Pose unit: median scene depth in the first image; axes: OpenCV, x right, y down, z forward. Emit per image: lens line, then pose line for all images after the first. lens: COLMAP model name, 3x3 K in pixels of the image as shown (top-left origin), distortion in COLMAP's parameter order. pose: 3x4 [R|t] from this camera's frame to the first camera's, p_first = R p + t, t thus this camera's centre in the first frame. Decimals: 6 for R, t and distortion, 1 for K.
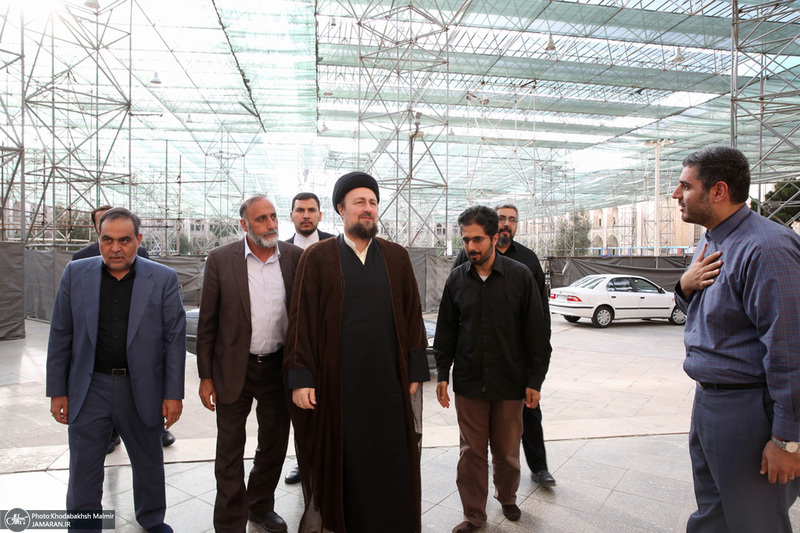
lens RADIAL K [[546.3, 0, 400.0], [0, 546.3, 266.5], [0, 0, 1]] dist [-0.114547, 0.089279]
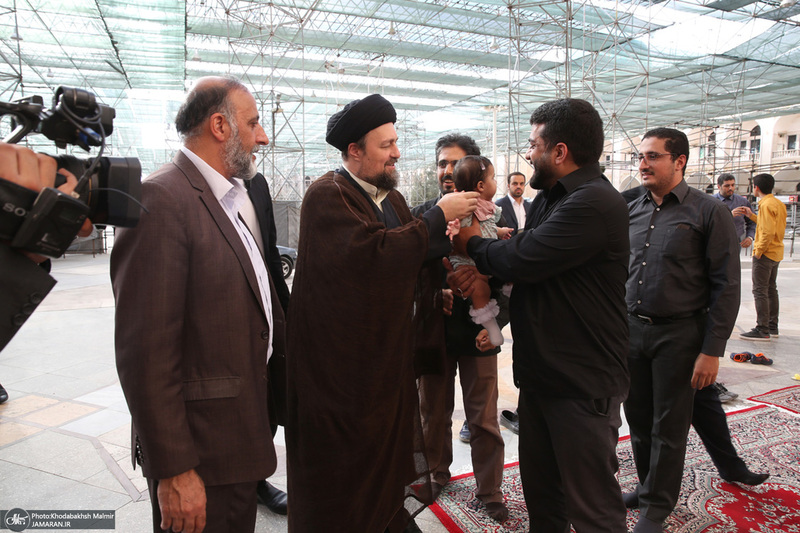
lens RADIAL K [[546.3, 0, 400.0], [0, 546.3, 266.5], [0, 0, 1]] dist [-0.114547, 0.089279]
pose [[0.972511, -0.033178, 0.230482, 0.003168], [0.012822, 0.995926, 0.089263, 0.003778], [-0.232504, -0.083854, 0.968974, -0.143668]]
